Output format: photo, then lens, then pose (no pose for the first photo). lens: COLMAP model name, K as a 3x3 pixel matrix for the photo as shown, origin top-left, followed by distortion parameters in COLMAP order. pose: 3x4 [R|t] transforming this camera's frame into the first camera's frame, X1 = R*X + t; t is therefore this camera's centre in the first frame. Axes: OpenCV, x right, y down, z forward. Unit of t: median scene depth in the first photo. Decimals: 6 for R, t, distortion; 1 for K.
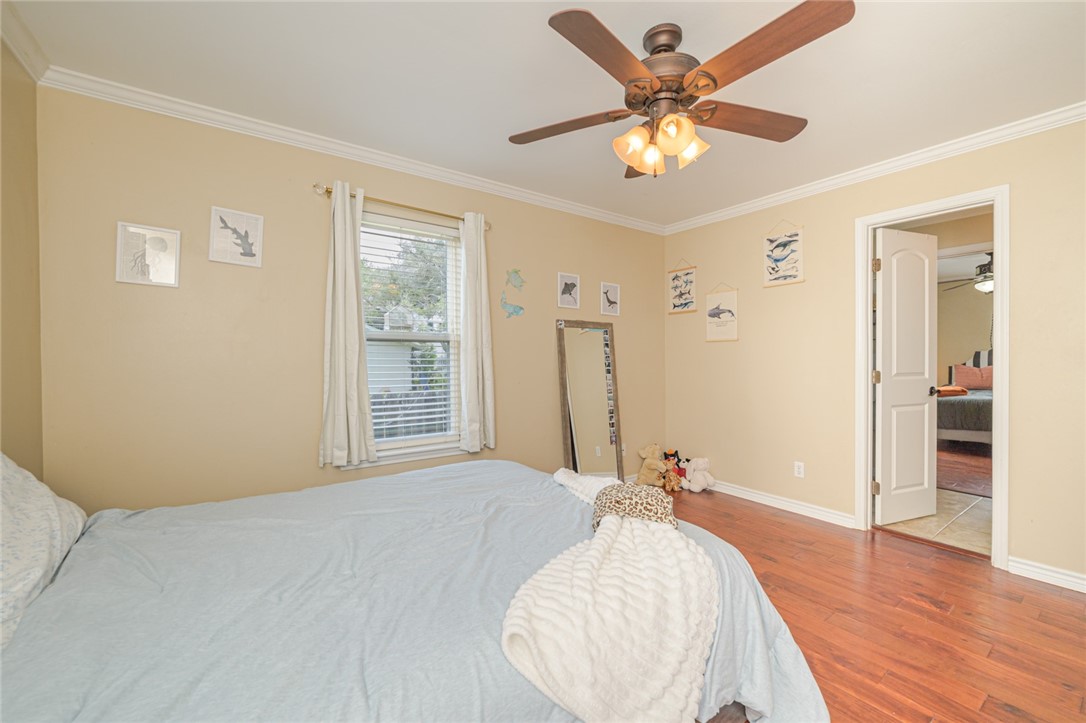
lens RADIAL K [[440.5, 0, 545.1], [0, 440.5, 359.4], [0, 0, 1]] dist [-0.009703, -0.000260]
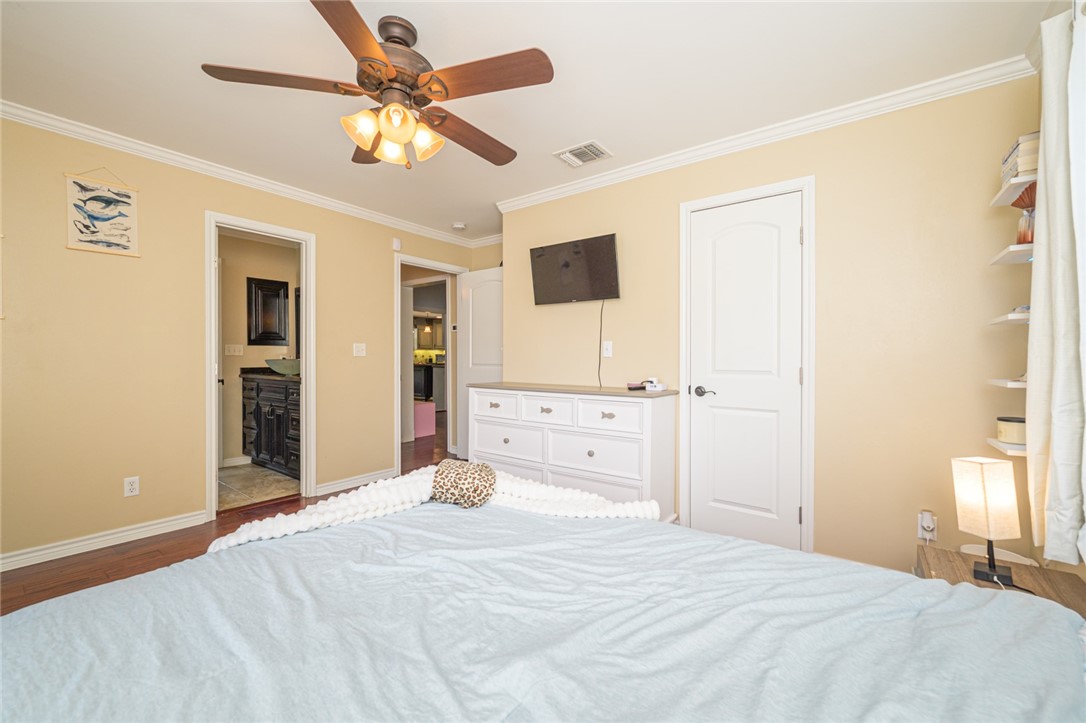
lens RADIAL K [[440.5, 0, 545.1], [0, 440.5, 359.4], [0, 0, 1]] dist [-0.009703, -0.000260]
pose [[-0.305199, -0.003926, 0.952281, -0.472576], [-0.001982, 0.999992, 0.003487, 0.011678], [-0.952287, -0.000823, -0.305204, 0.569337]]
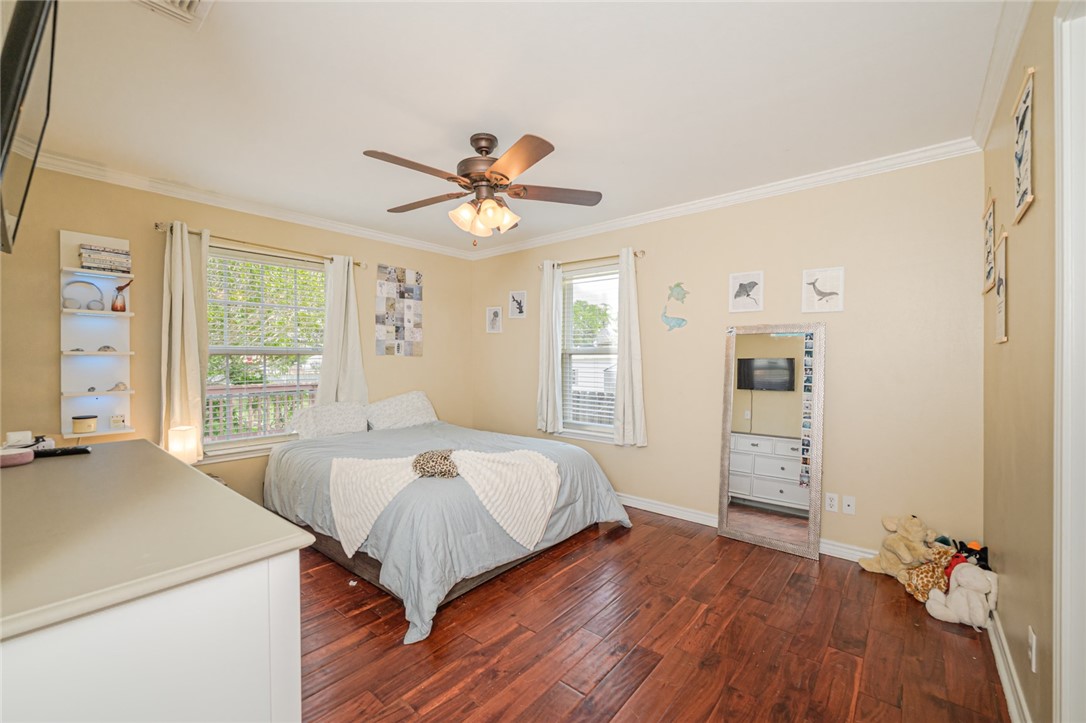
lens RADIAL K [[440.5, 0, 545.1], [0, 440.5, 359.4], [0, 0, 1]] dist [-0.009703, -0.000260]
pose [[0.244315, 0.003799, -0.969688, 0.943972], [-0.003866, 0.999988, 0.002944, -0.029009], [0.969688, 0.003030, 0.244327, 0.483489]]
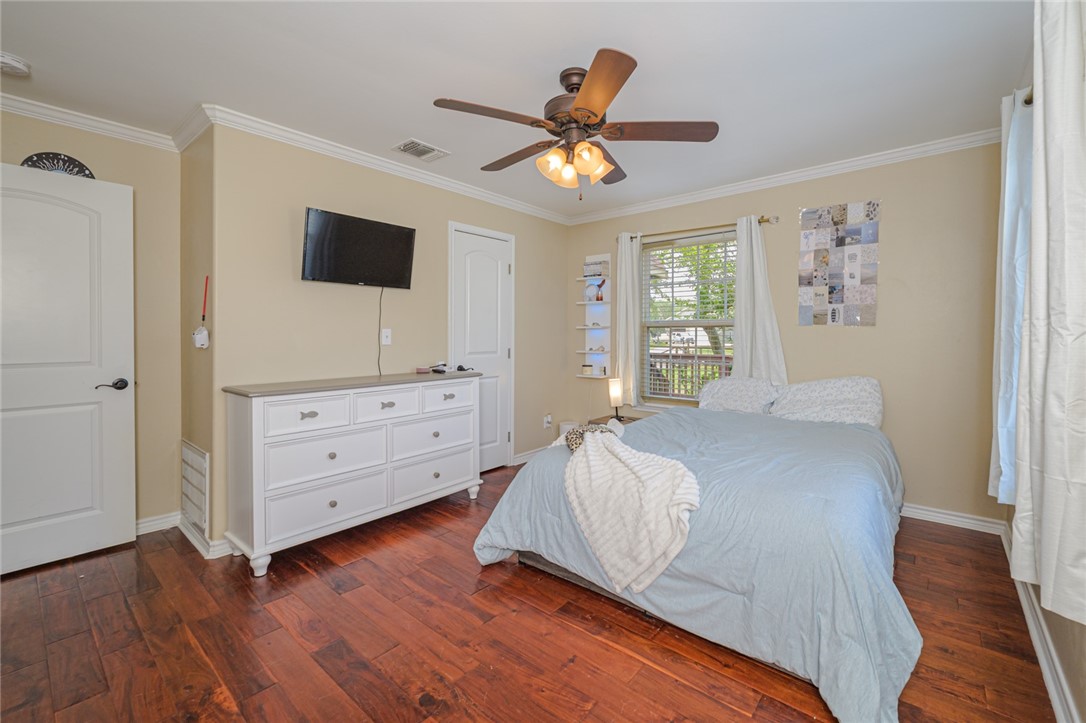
lens RADIAL K [[454.9, 0, 553.8], [0, 454.9, 334.1], [0, 0, 1]] dist [-0.003512, -0.000250]
pose [[-0.969191, 0.002222, -0.246301, 0.359962], [0.000919, 0.999985, 0.005407, -0.021232], [0.246309, 0.005015, -0.969178, 1.253239]]
